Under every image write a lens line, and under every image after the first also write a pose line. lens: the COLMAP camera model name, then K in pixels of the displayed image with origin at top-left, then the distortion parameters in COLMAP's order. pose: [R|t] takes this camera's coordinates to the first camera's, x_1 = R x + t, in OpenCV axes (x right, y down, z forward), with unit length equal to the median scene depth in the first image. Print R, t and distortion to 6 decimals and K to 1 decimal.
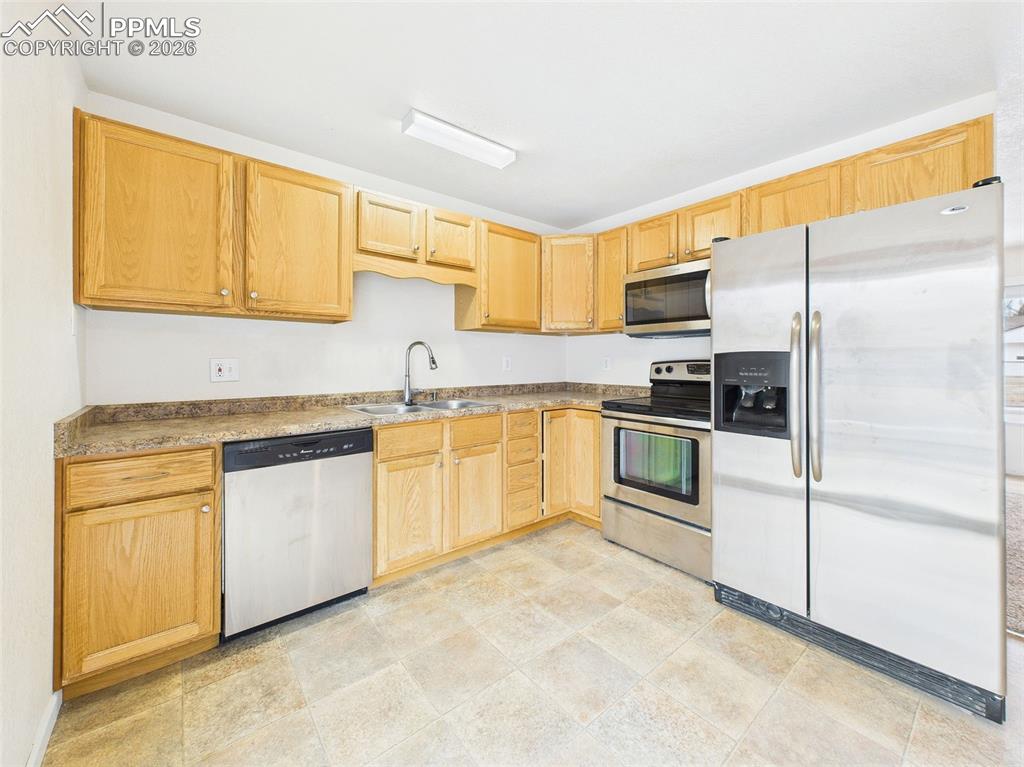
lens RADIAL K [[404.8, 0, 512.8], [0, 404.8, 361.9], [0, 0, 1]] dist [-0.017879, 0.008182]
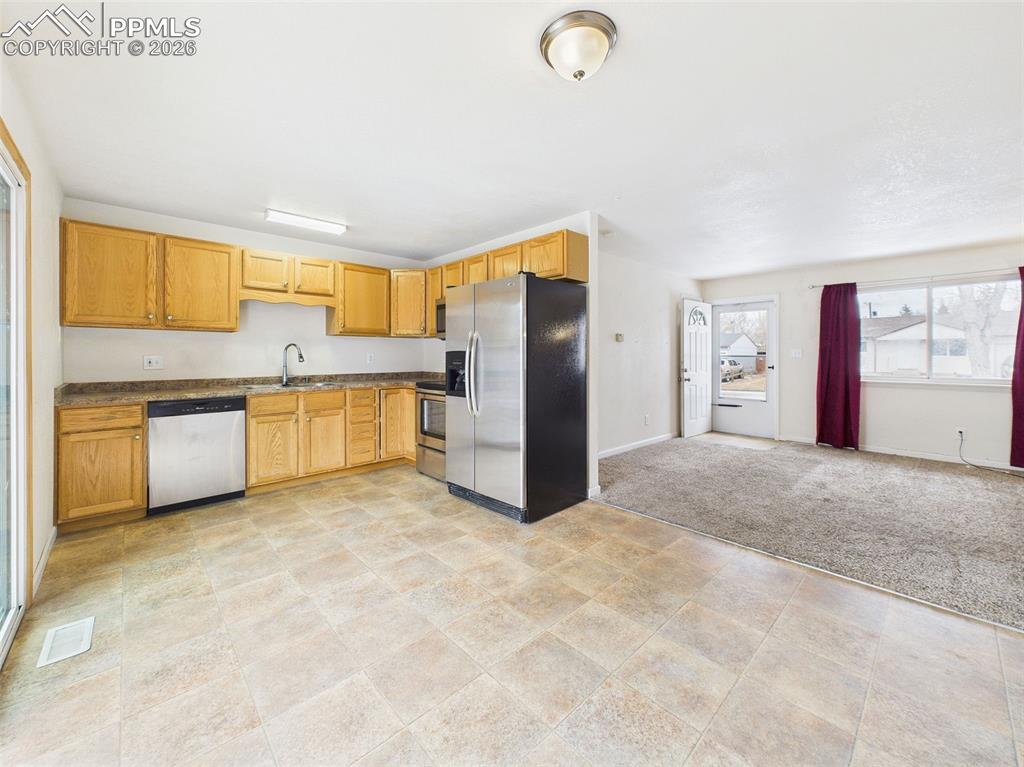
lens RADIAL K [[411.2, 0, 511.1], [0, 411.2, 354.7], [0, 0, 1]] dist [0.006280, -0.000473]
pose [[0.997813, -0.003141, 0.066027, 0.487898], [0.003587, 0.999972, -0.006626, 0.004348], [-0.066004, 0.006848, 0.997796, -0.598682]]
